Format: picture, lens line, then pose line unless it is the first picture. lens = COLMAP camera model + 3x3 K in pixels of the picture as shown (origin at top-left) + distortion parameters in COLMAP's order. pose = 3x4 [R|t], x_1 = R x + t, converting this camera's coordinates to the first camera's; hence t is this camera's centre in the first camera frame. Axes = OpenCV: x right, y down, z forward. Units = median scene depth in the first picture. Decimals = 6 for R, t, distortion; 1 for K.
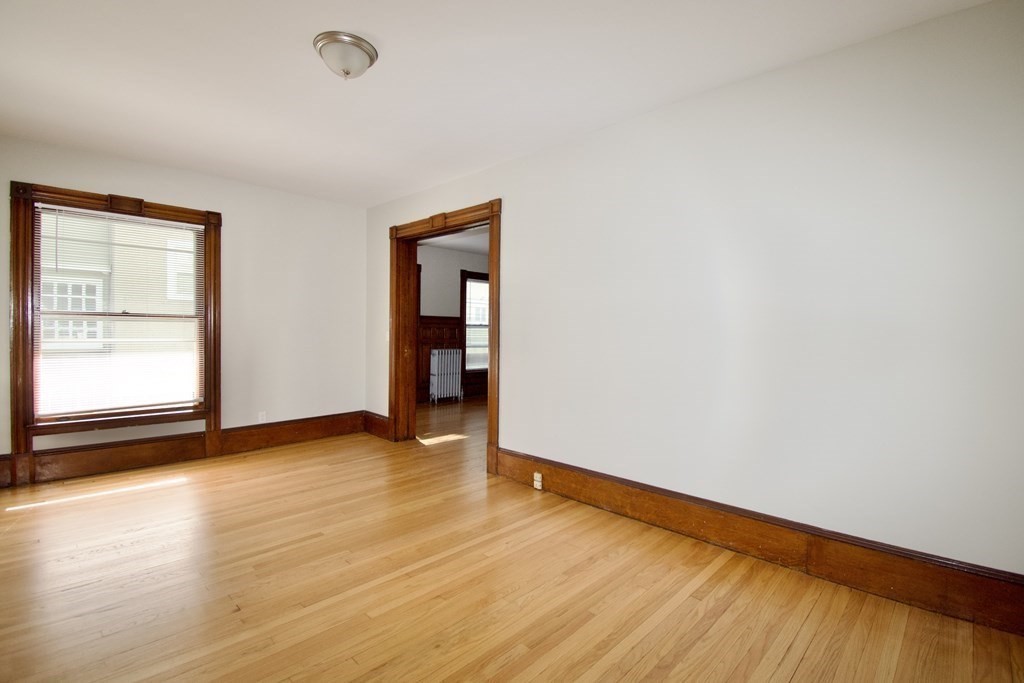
lens RADIAL K [[473.0, 0, 515.4], [0, 473.0, 338.5], [0, 0, 1]] dist [0.013994, -0.023415]
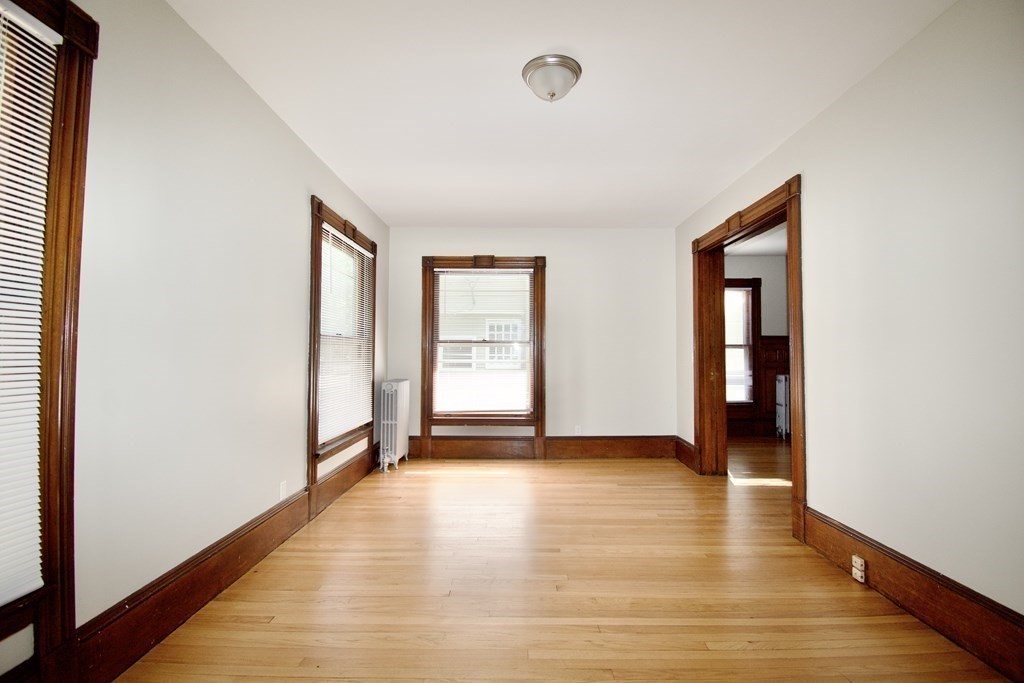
lens RADIAL K [[448.1, 0, 514.7], [0, 448.1, 340.5], [0, 0, 1]] dist [0.017930, -0.025335]
pose [[0.692300, -0.033346, -0.720839, 0.159919], [-0.005642, 0.998651, -0.051616, 0.011142], [0.721587, 0.039801, 0.691178, 0.176653]]
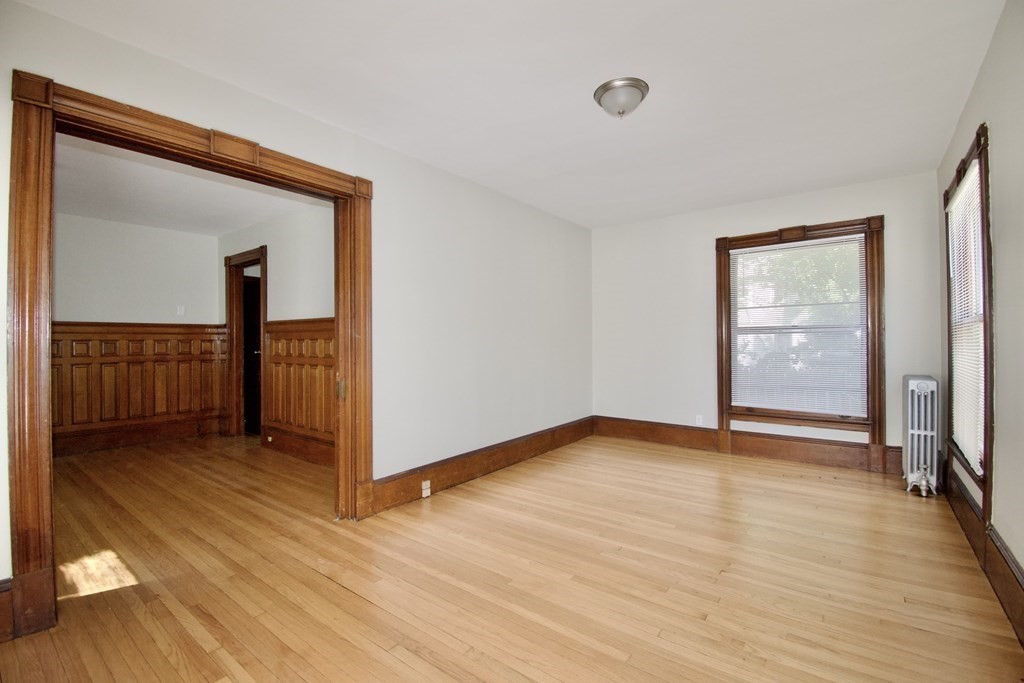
lens RADIAL K [[458.0, 0, 512.5], [0, 458.0, 341.9], [0, 0, 1]] dist [0.014137, -0.018871]
pose [[-0.117278, -0.007004, 0.993074, -0.844727], [0.027352, 0.999573, 0.010280, -0.013436], [-0.992722, 0.028368, -0.117037, 0.832805]]
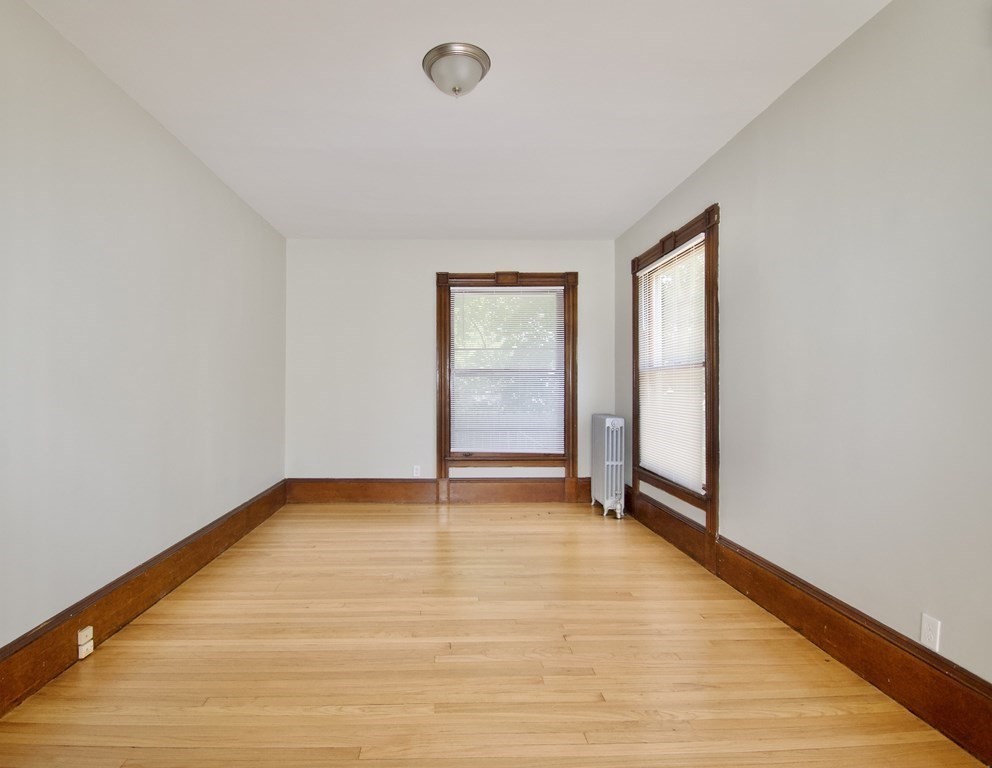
lens RADIAL K [[513.6, 0, 462.5], [0, 513.6, 381.2], [0, 0, 1]] dist [0.002043, -0.001017]
pose [[-0.712194, -0.002182, 0.701980, -0.623892], [0.009235, 0.999880, 0.012477, -0.008677], [-0.701922, 0.015369, -0.712088, 1.005003]]
